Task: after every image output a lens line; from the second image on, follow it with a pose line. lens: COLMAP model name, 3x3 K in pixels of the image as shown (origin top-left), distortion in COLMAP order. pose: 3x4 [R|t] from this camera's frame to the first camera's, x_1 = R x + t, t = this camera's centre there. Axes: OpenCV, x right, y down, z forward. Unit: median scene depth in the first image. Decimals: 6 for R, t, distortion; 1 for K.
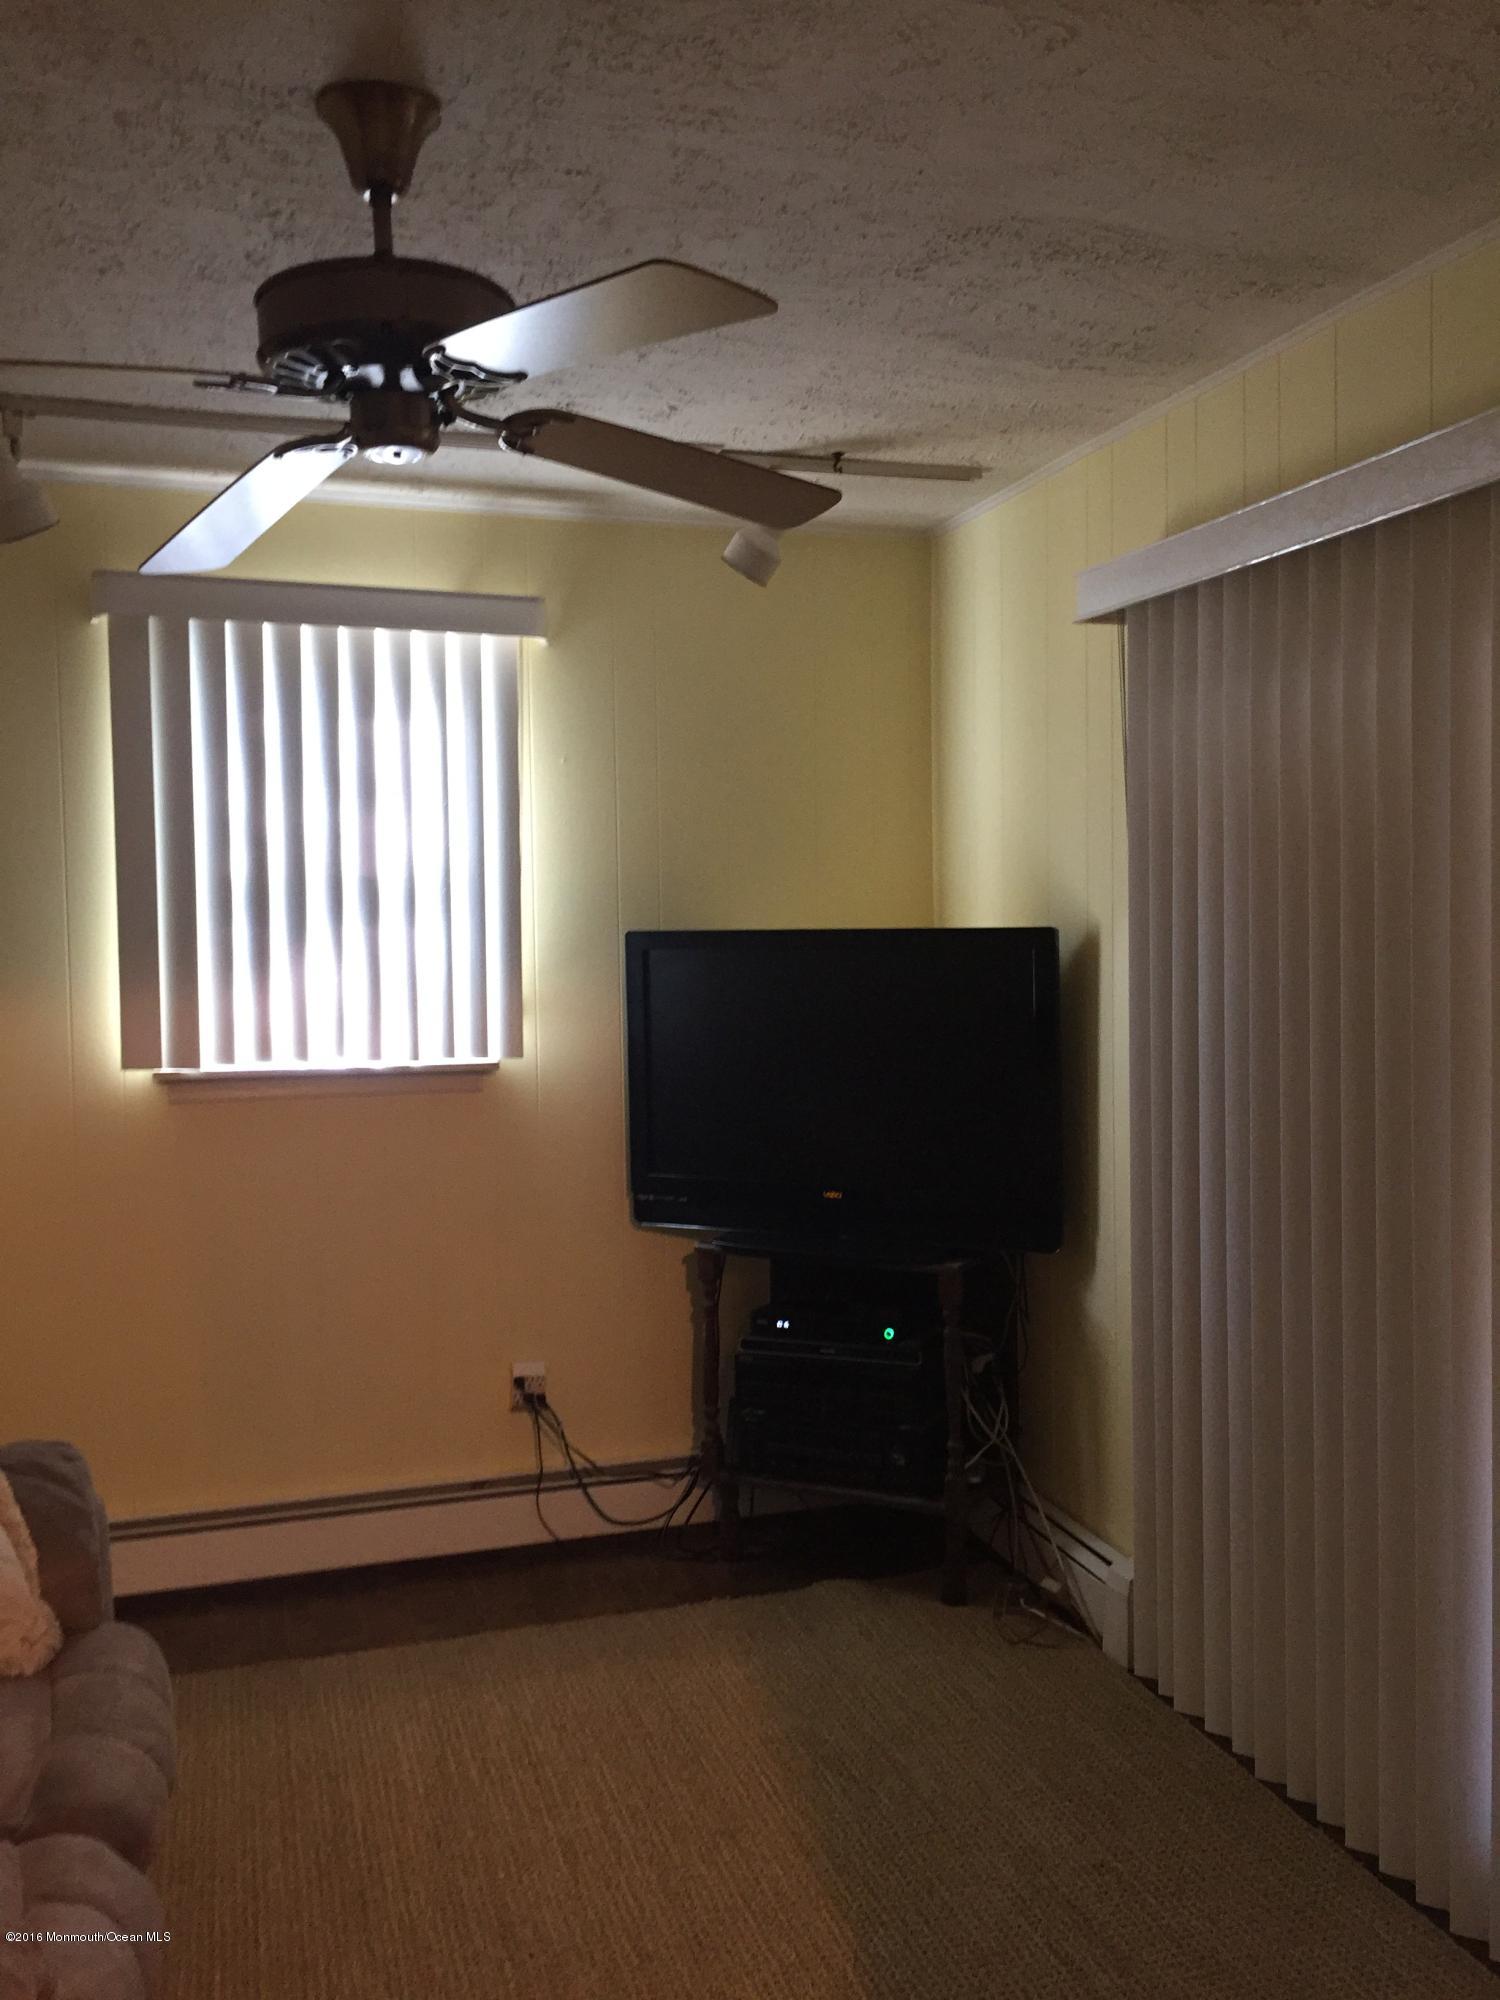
lens RADIAL K [[1716.8, 0, 754.8], [0, 1716.8, 998.5], [0, 0, 1]] dist [0.077331, -0.019321]
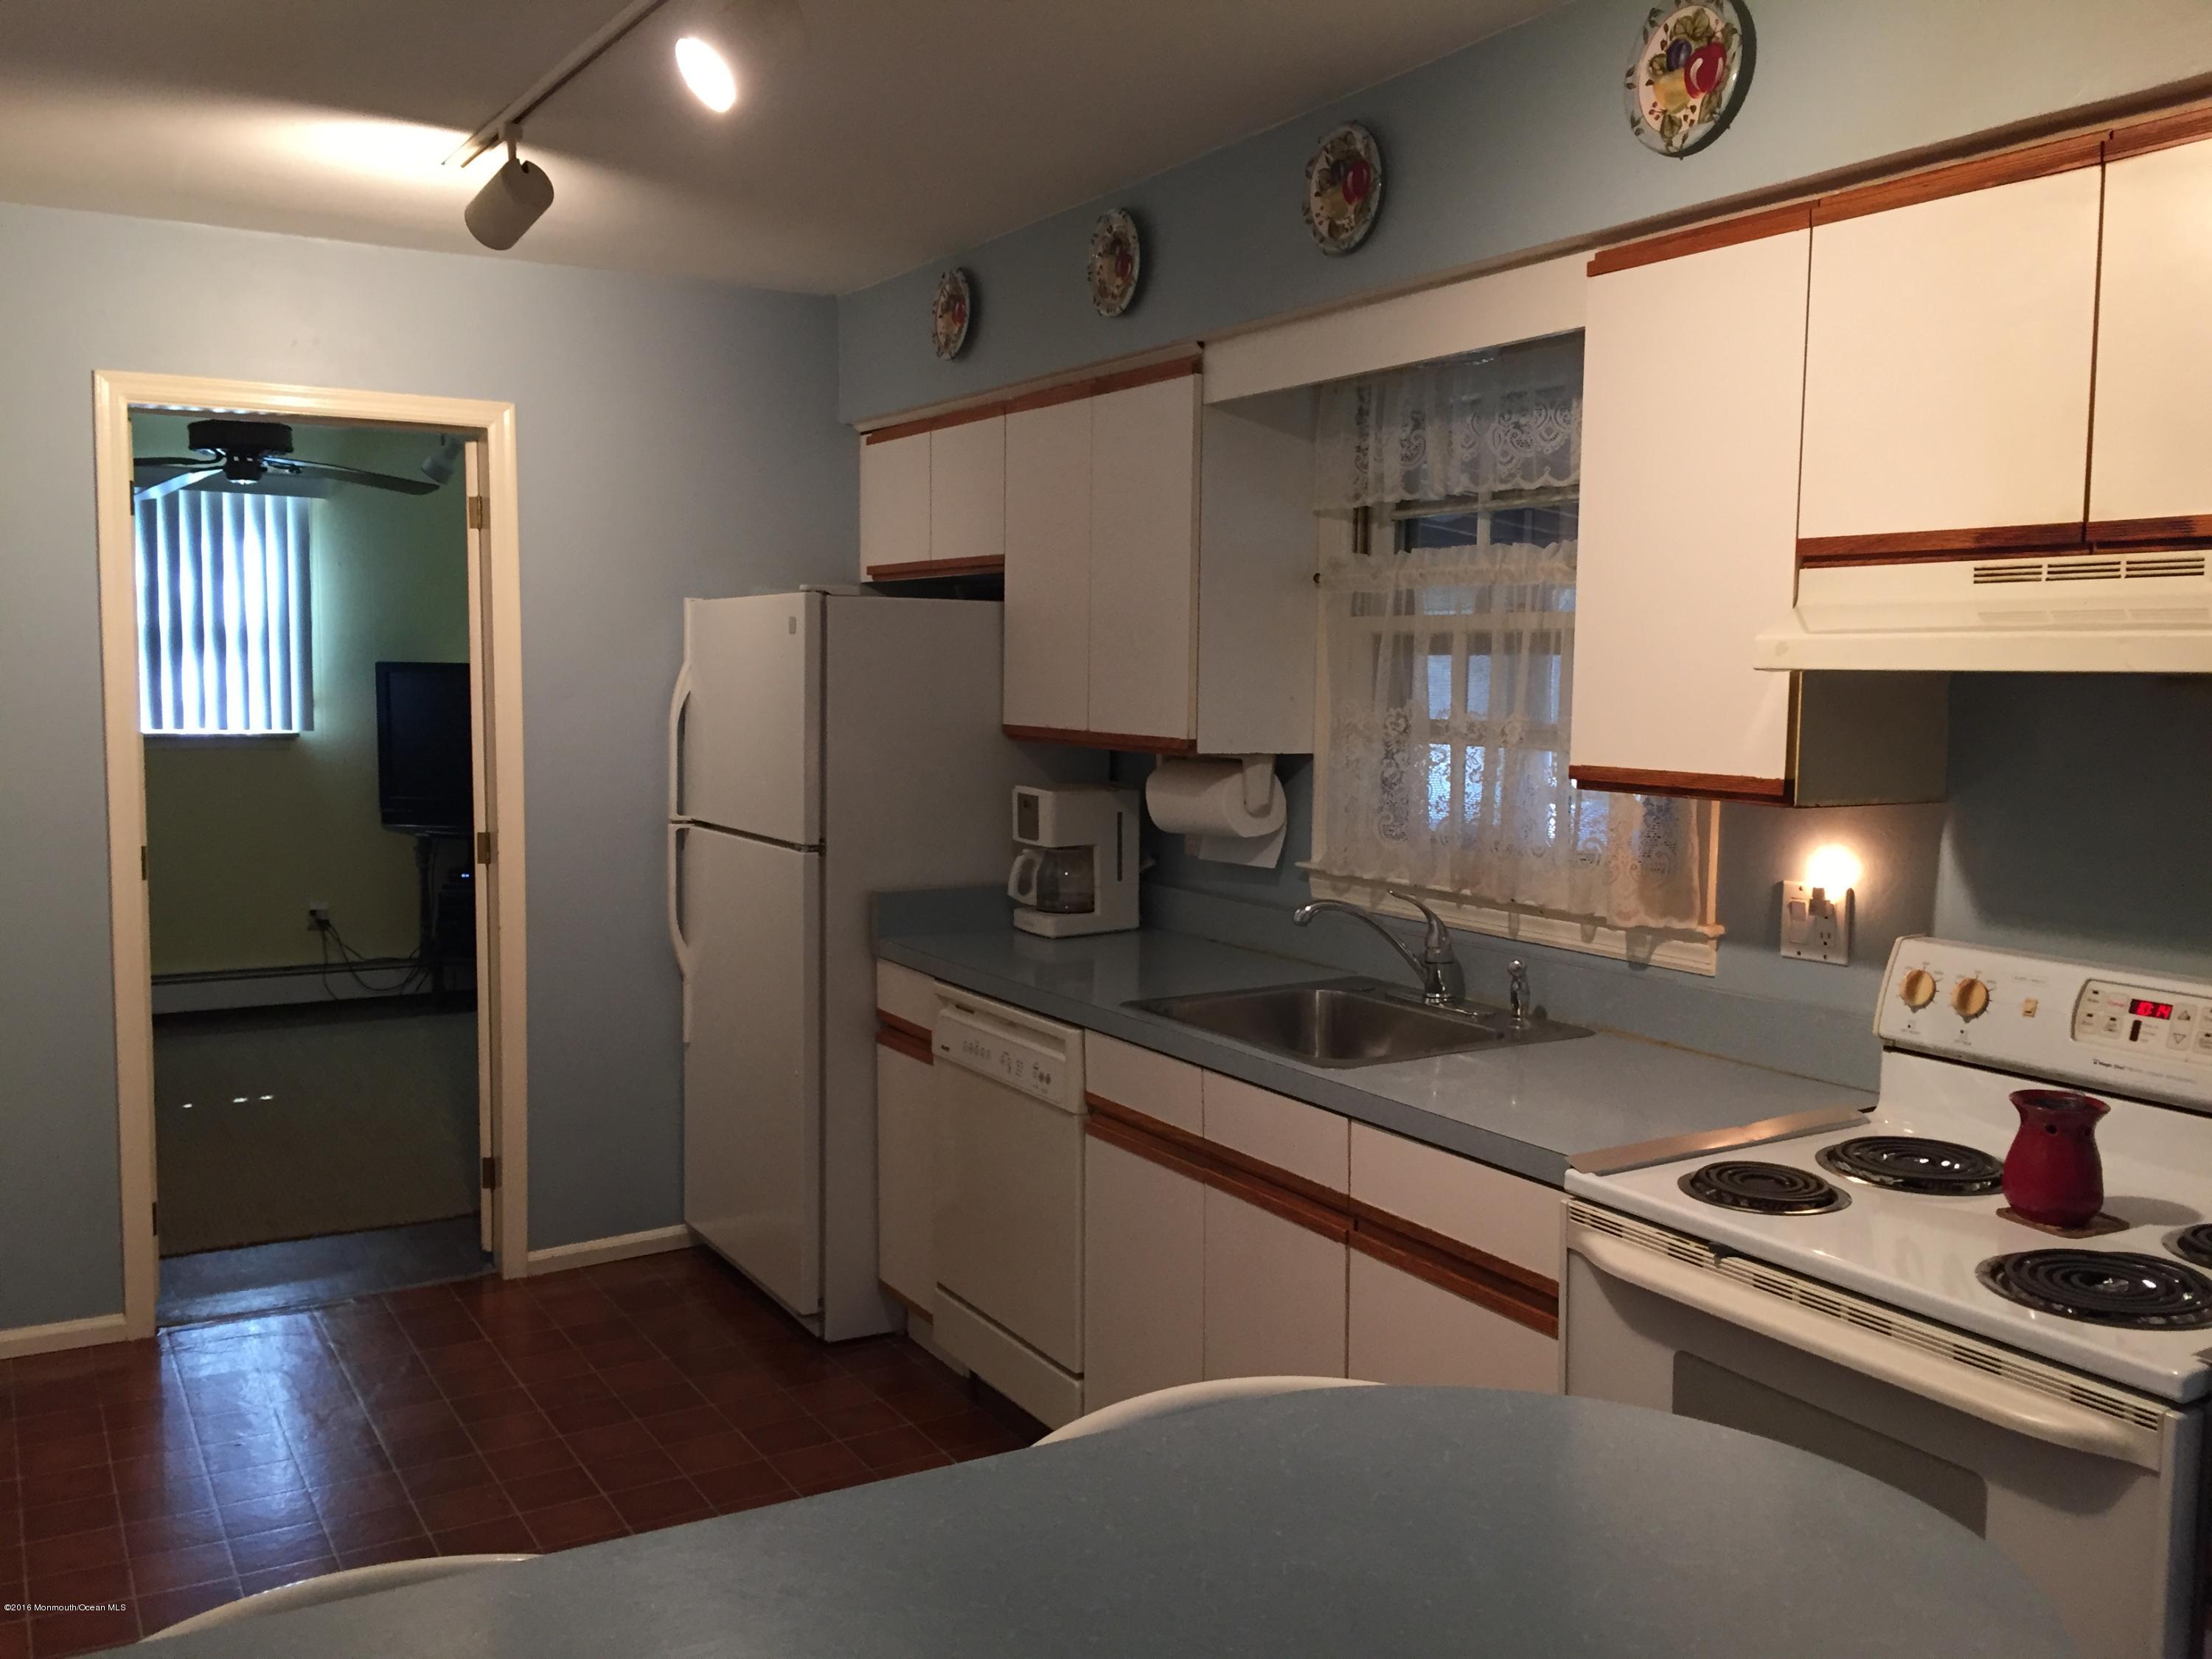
lens RADIAL K [[1898.8, 0, 1092.1], [0, 1898.8, 832.3], [0, 0, 1]] dist [0.077331, -0.019321]
pose [[0.974287, 0.005562, 0.225241, 0.204812], [-0.017730, 0.998488, 0.052033, 0.021335], [-0.224611, -0.054689, 0.972913, -1.136122]]
